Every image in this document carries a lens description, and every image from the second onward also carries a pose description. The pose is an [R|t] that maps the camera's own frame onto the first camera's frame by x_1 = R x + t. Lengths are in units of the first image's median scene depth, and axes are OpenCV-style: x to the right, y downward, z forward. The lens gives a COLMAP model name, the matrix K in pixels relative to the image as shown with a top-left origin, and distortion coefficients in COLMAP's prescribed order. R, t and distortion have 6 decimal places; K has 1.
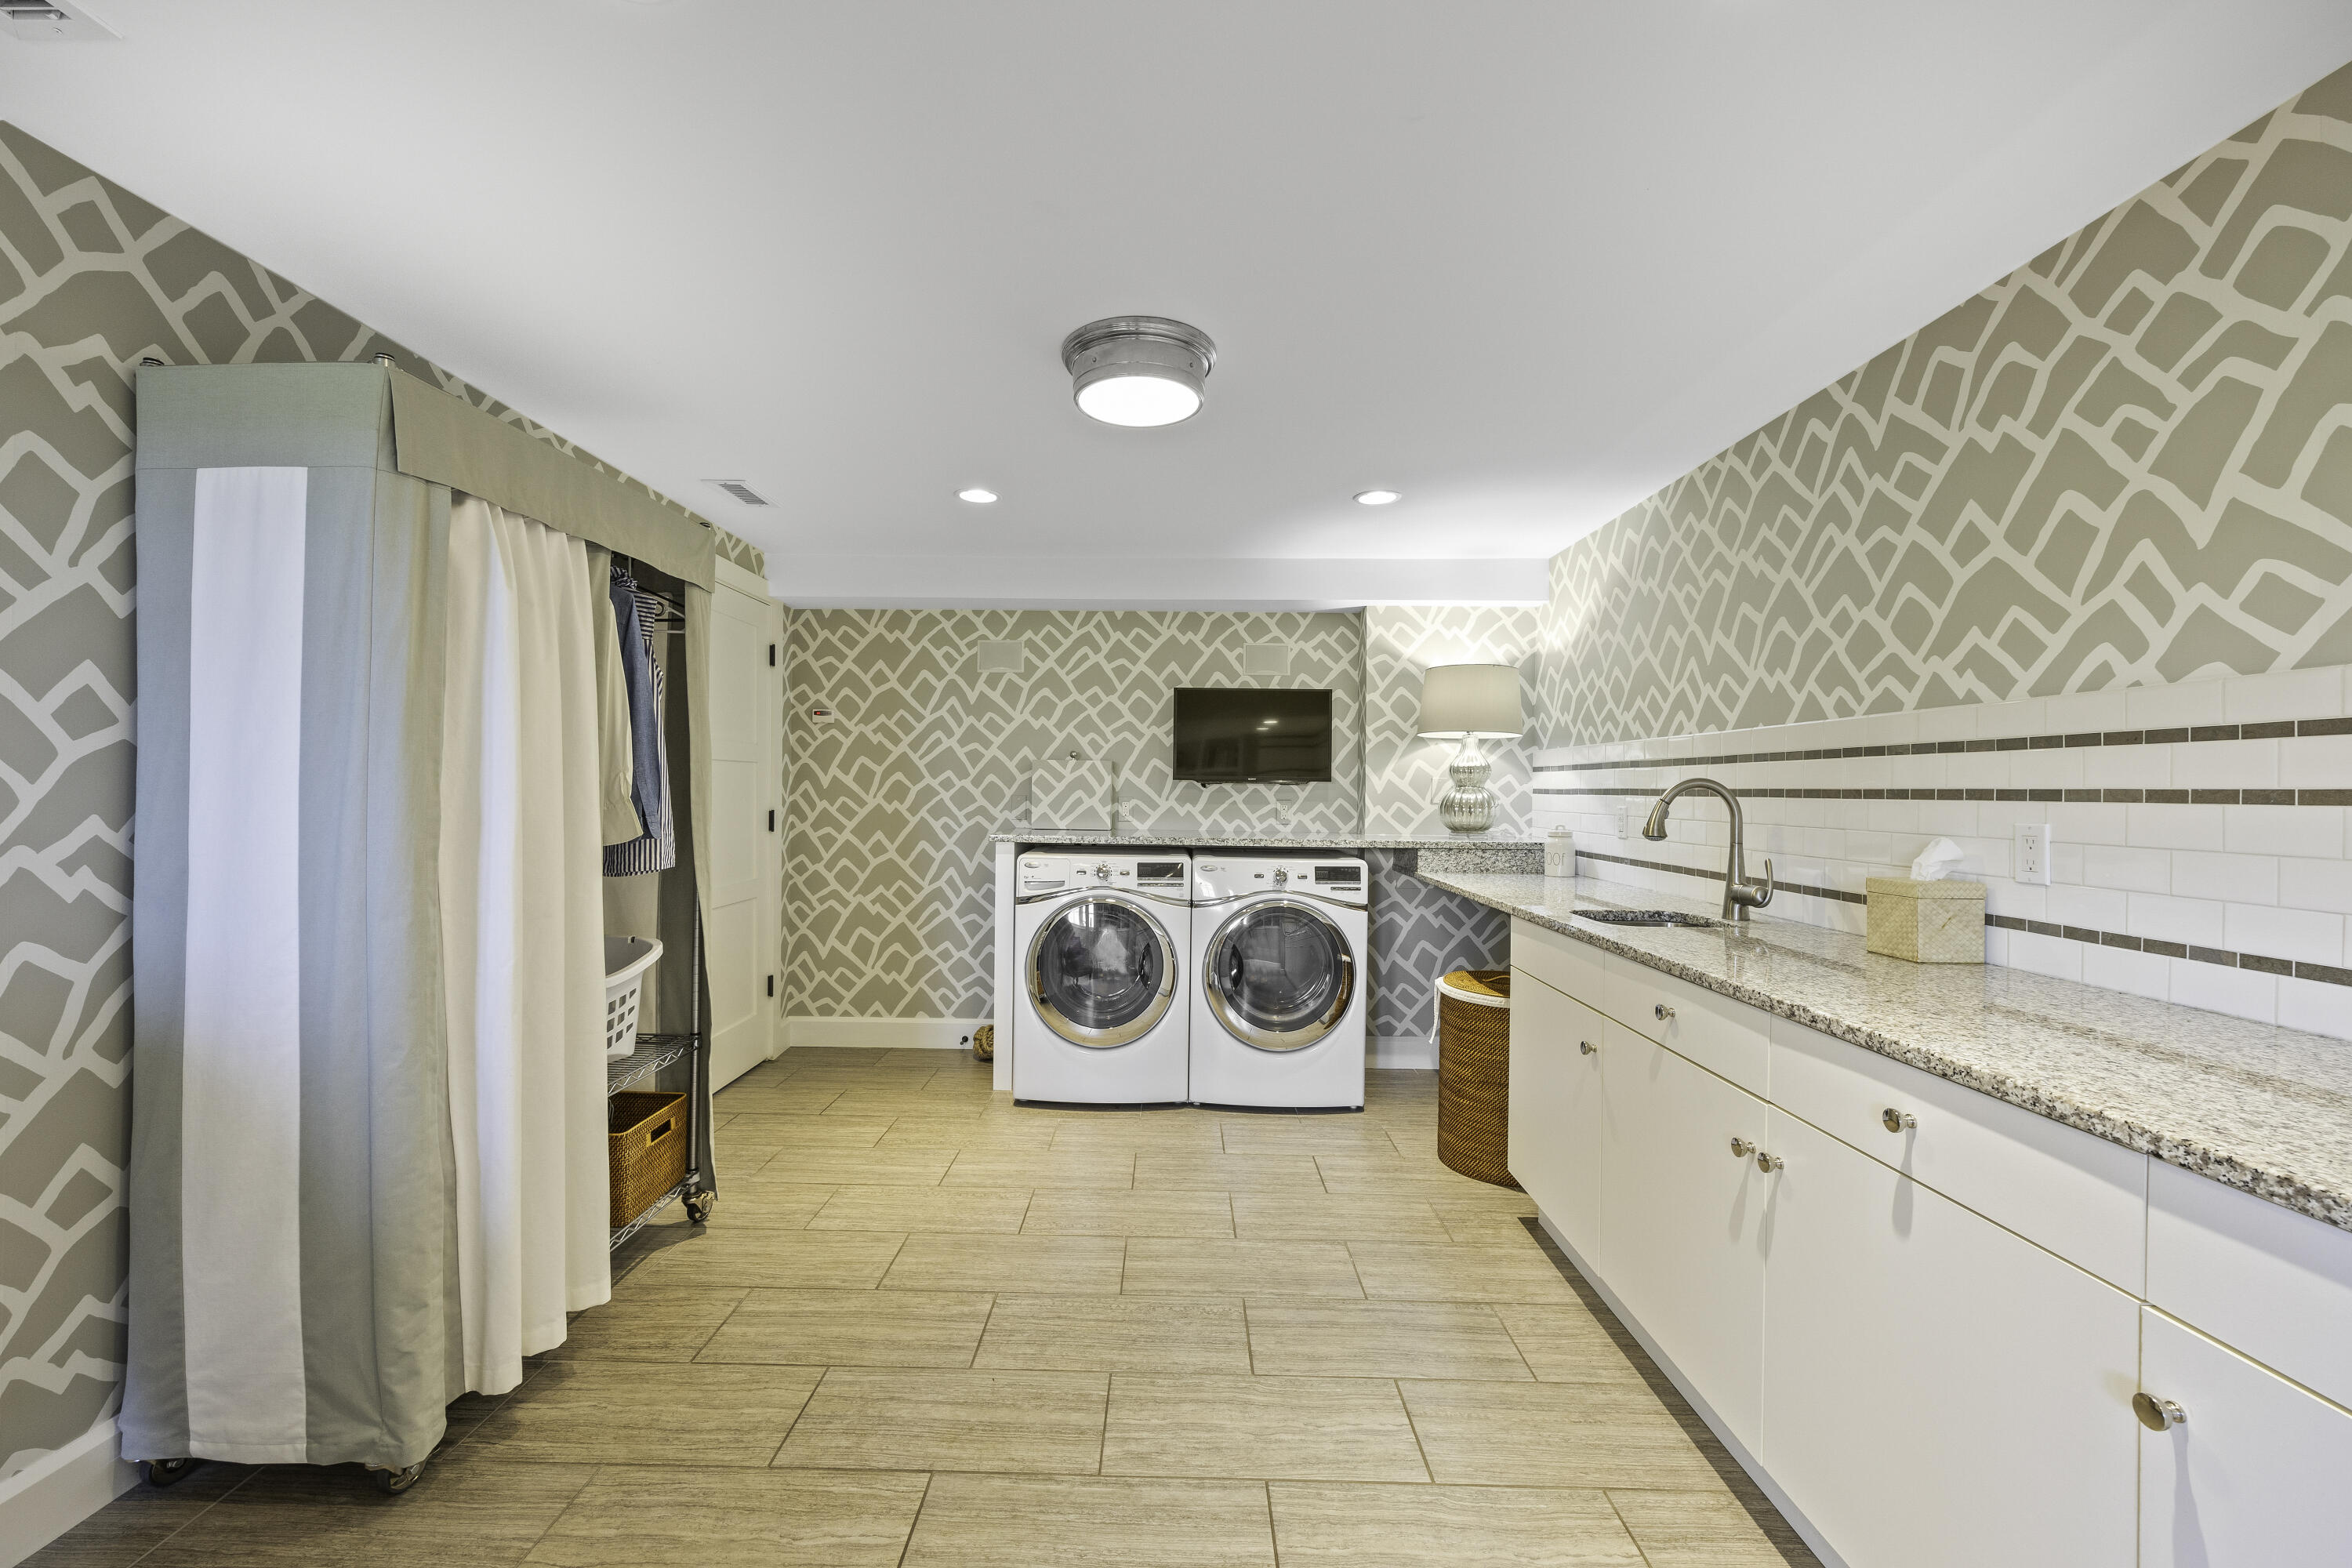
lens RADIAL K [[944.9, 0, 1171.9], [0, 944.9, 798.5], [0, 0, 1]] dist [0.002146, 0.000154]
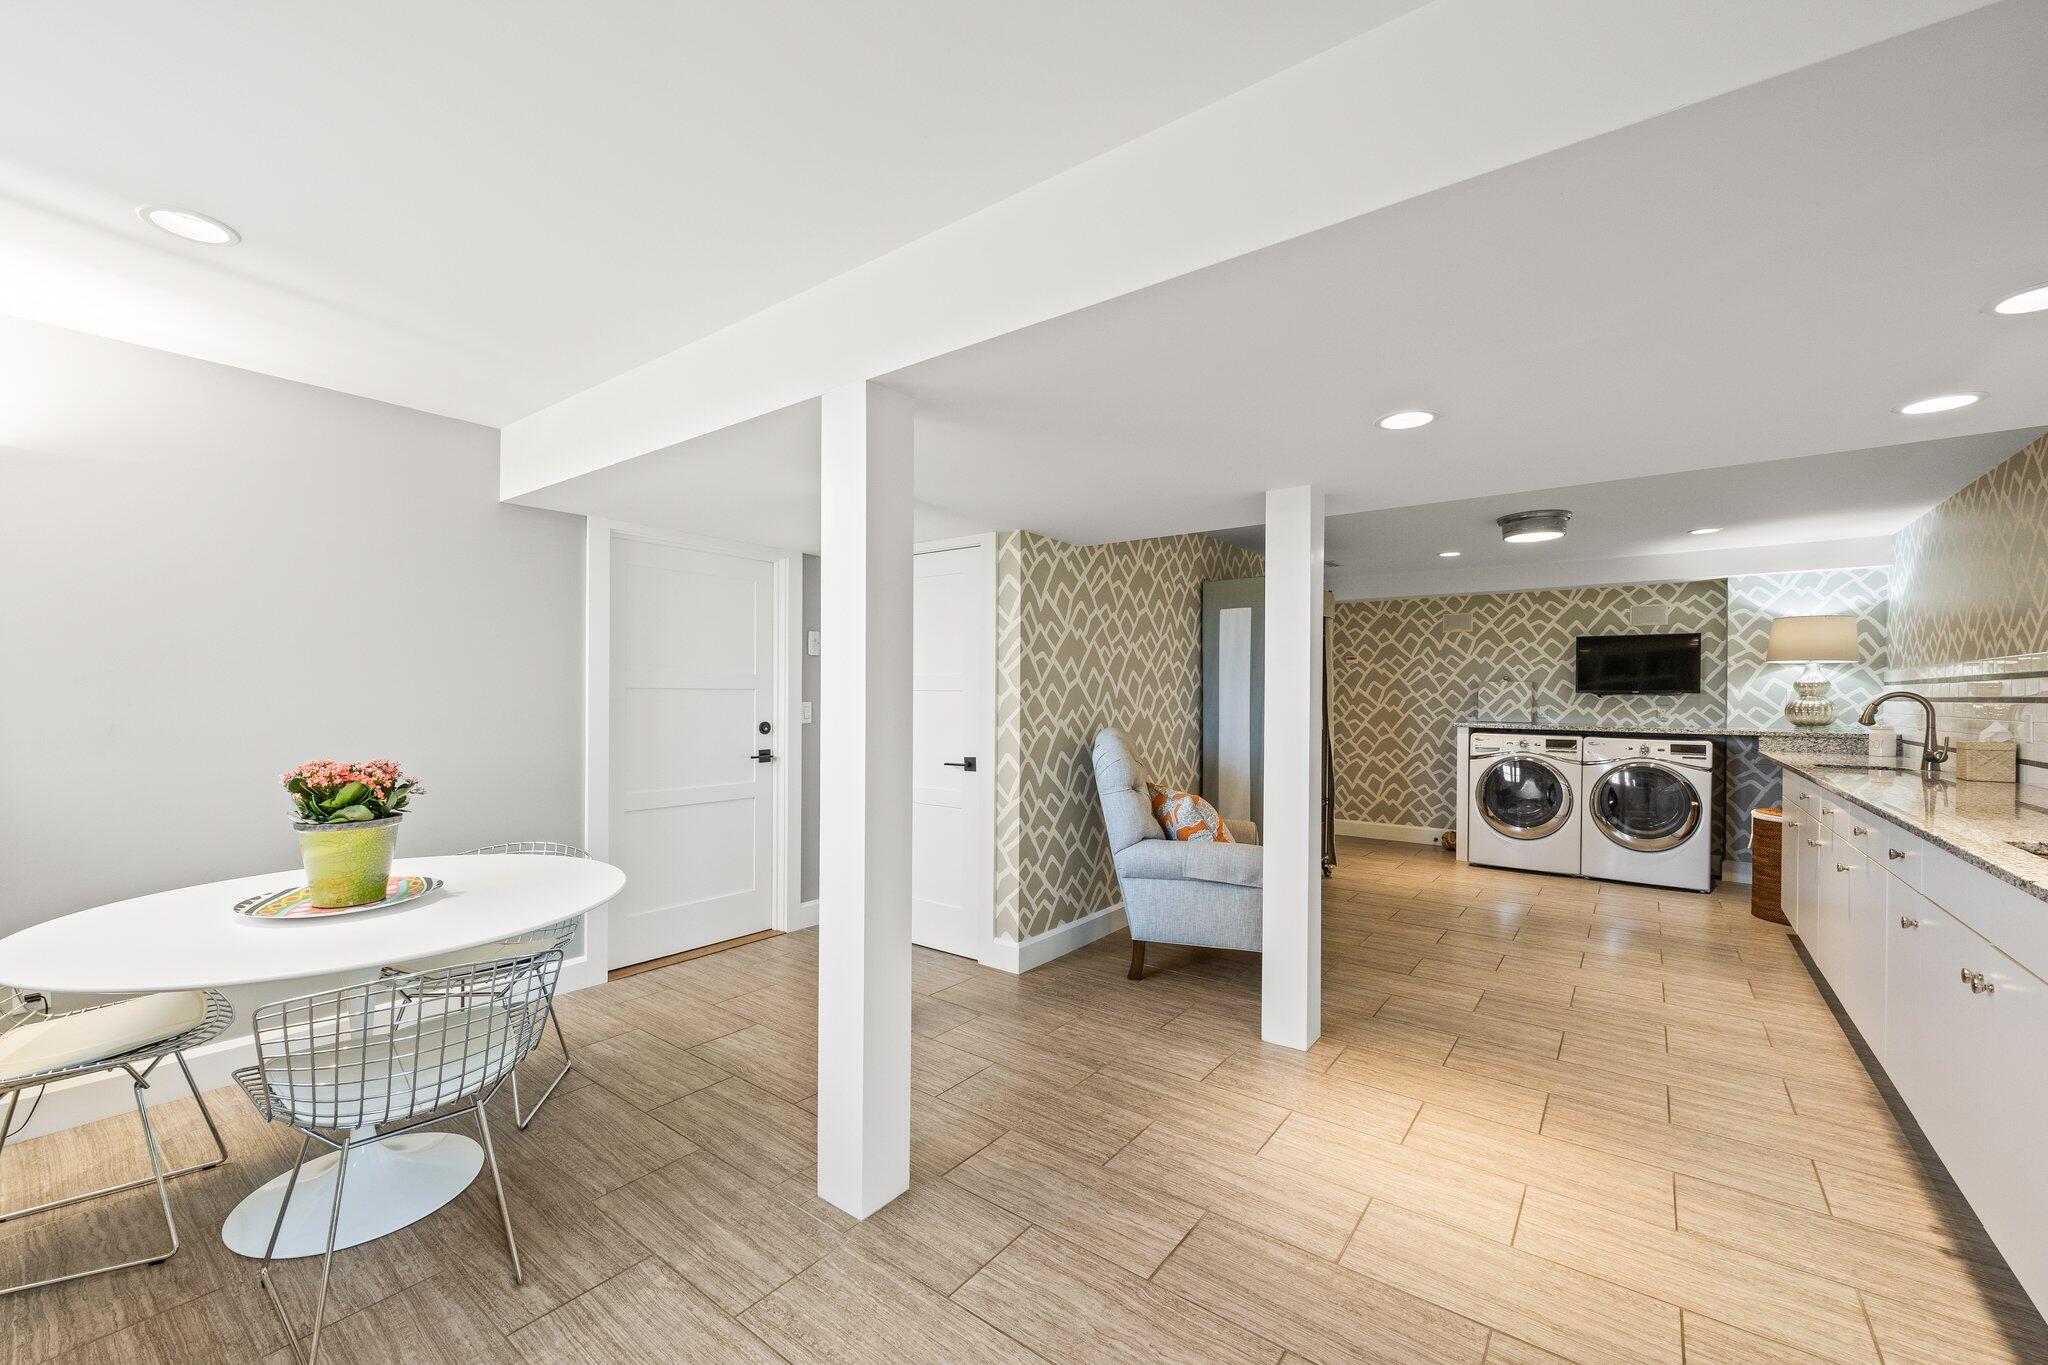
lens RADIAL K [[822.7, 0, 1020.4], [0, 822.7, 695.1], [0, 0, 1]] dist [0.002146, 0.000154]
pose [[0.798706, -0.005050, -0.601700, 0.091694], [-0.004133, 0.999895, -0.013879, 0.008234], [0.601707, 0.013572, 0.798602, -0.727063]]
